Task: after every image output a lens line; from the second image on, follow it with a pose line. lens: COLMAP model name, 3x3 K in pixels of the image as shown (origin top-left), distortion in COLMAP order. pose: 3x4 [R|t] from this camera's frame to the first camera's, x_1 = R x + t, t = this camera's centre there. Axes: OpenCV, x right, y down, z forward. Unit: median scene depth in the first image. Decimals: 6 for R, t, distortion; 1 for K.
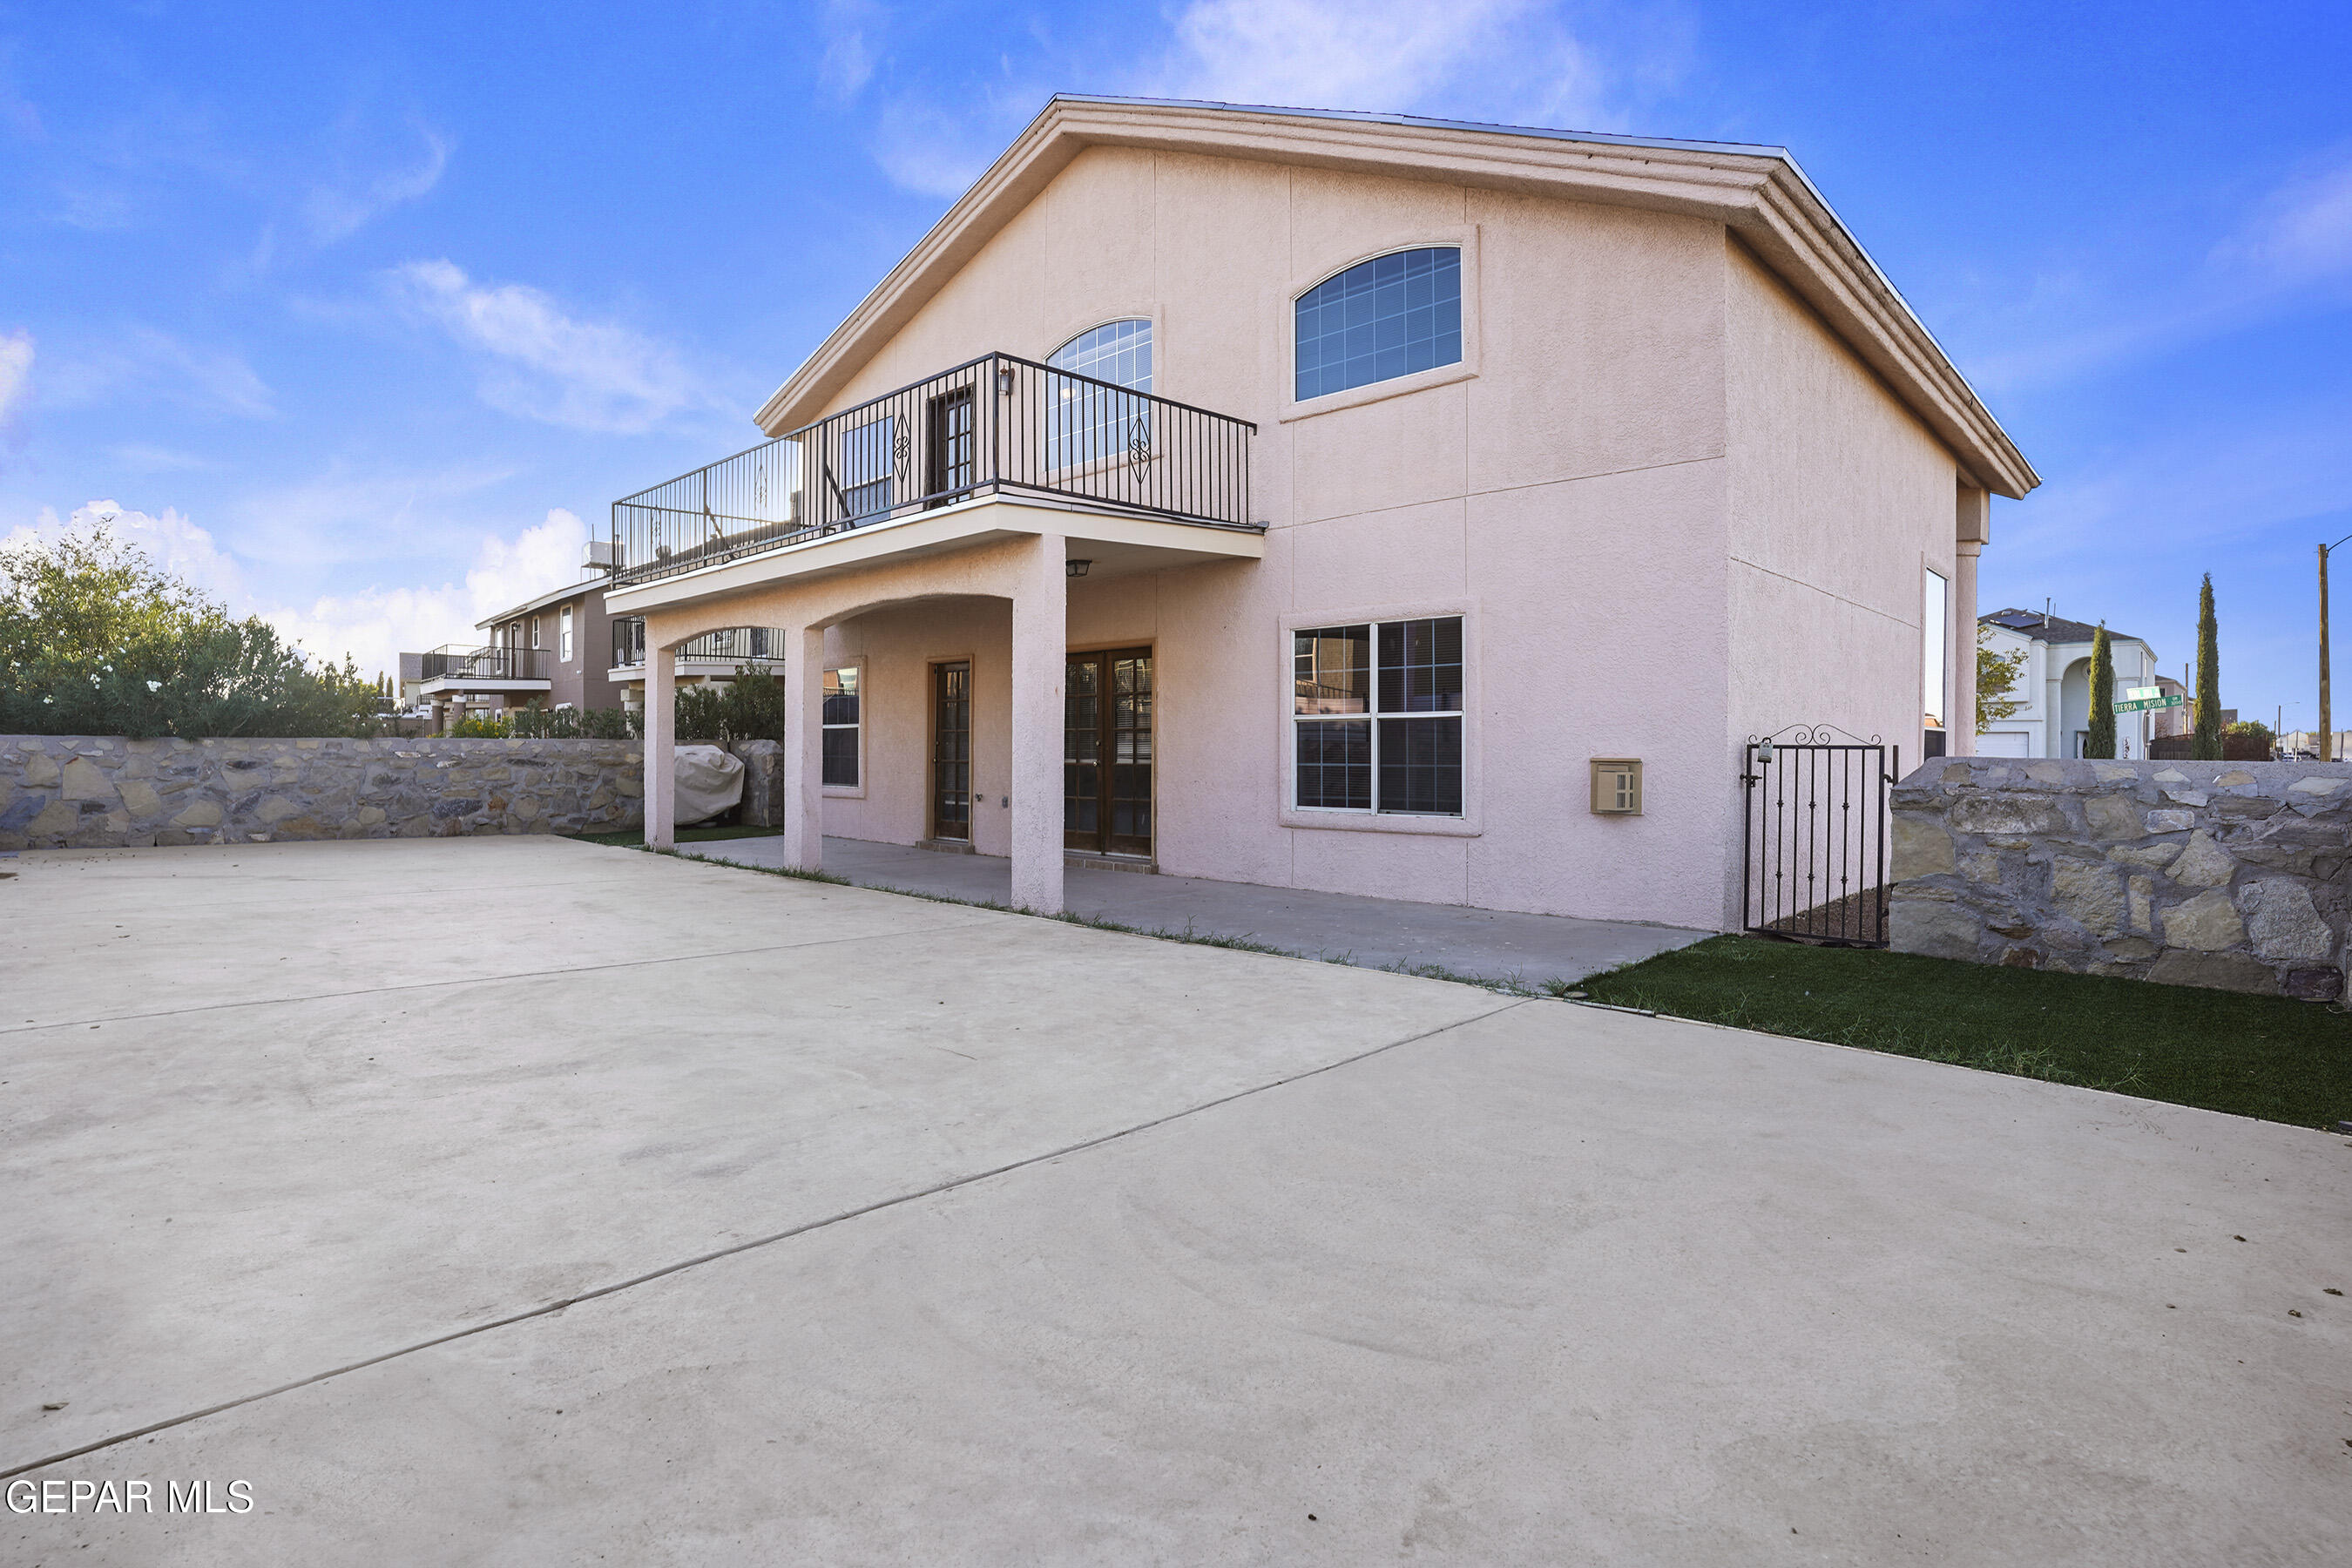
lens RADIAL K [[1156.8, 0, 1148.2], [0, 1156.8, 783.8], [0, 0, 1]] dist [-0.077413, 0.047349]
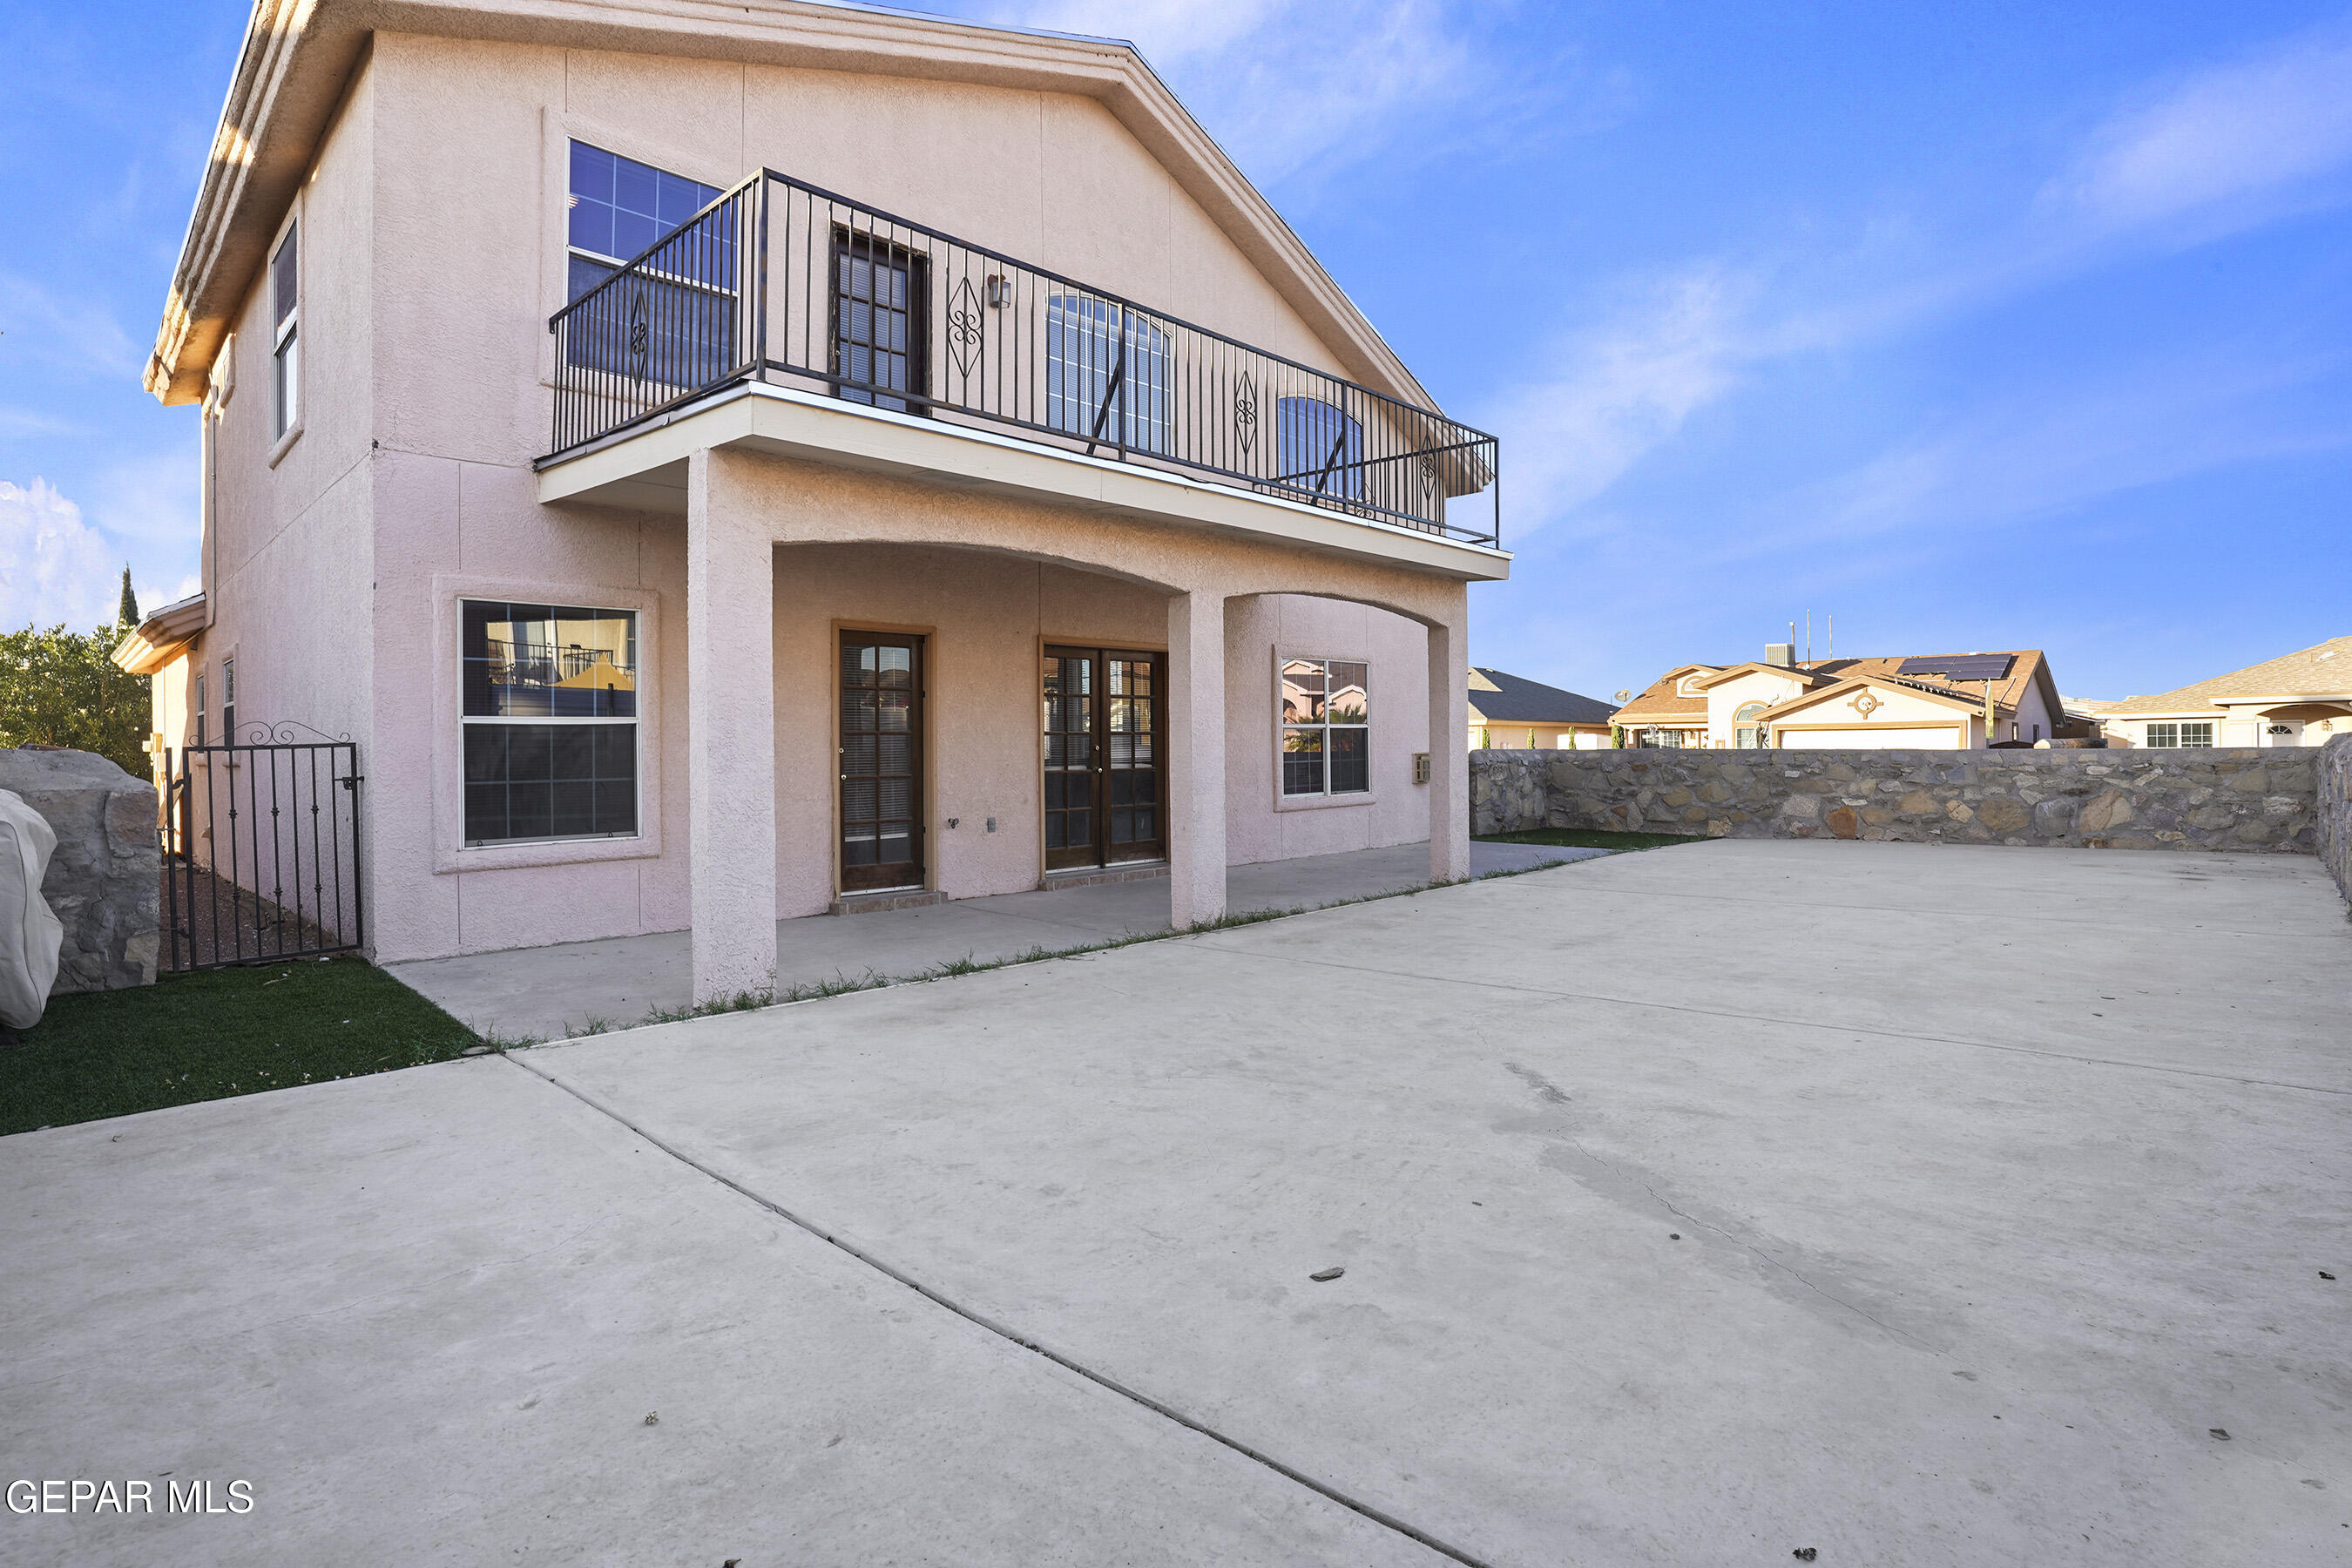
lens RADIAL K [[1156.8, 0, 1148.2], [0, 1156.8, 783.8], [0, 0, 1]] dist [-0.077413, 0.047349]
pose [[0.020591, -0.041639, 0.998921, -0.895277], [0.037923, 0.998446, 0.040838, -0.039726], [-0.999068, 0.037041, 0.022138, 0.865638]]
